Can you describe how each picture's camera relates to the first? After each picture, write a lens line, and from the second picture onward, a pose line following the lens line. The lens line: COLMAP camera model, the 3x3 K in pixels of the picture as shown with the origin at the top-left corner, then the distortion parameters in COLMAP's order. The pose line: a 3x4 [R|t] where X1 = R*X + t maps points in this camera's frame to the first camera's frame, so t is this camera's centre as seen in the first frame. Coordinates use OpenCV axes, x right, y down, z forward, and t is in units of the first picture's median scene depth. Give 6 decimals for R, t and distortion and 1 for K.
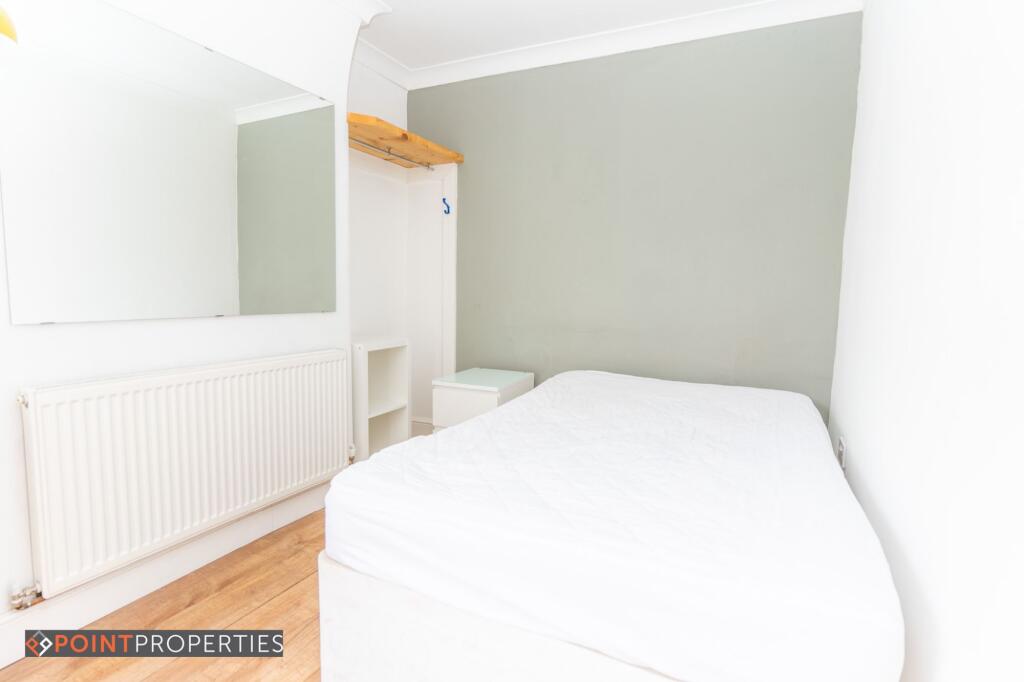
lens RADIAL K [[517.0, 0, 509.7], [0, 517.0, 344.0], [0, 0, 1]] dist [0.001728, -0.000305]
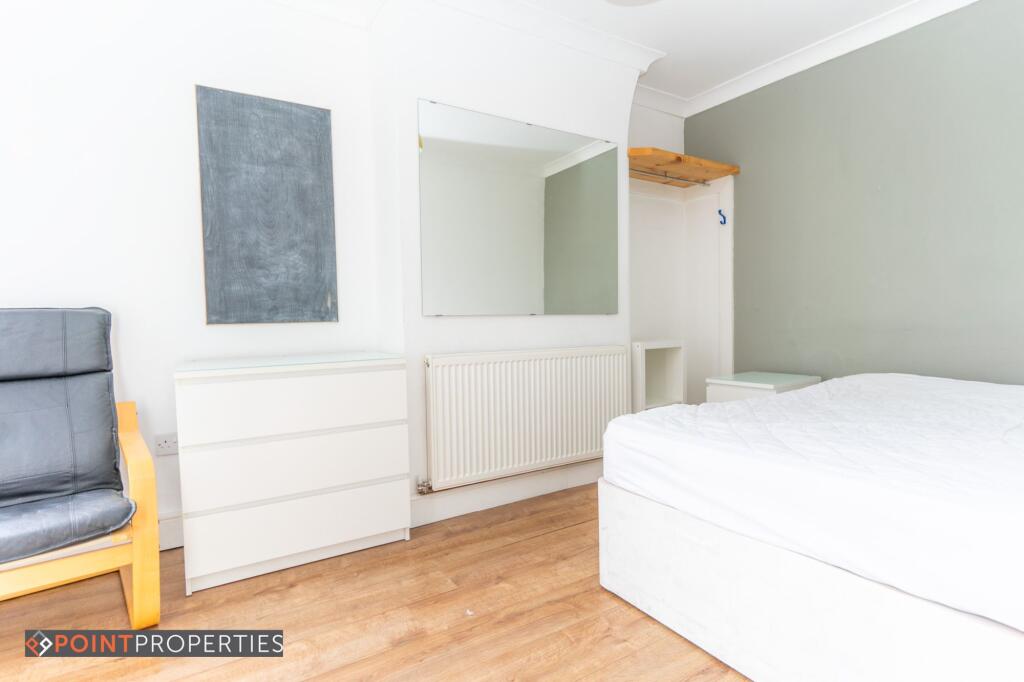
lens RADIAL K [[517.0, 0, 508.7], [0, 517.0, 337.6], [0, 0, 1]] dist [0.001728, -0.000305]
pose [[0.854855, -0.017365, -0.518577, 0.057940], [-0.018849, 0.997741, -0.064482, 0.064854], [0.518525, 0.064897, 0.852596, -0.123010]]
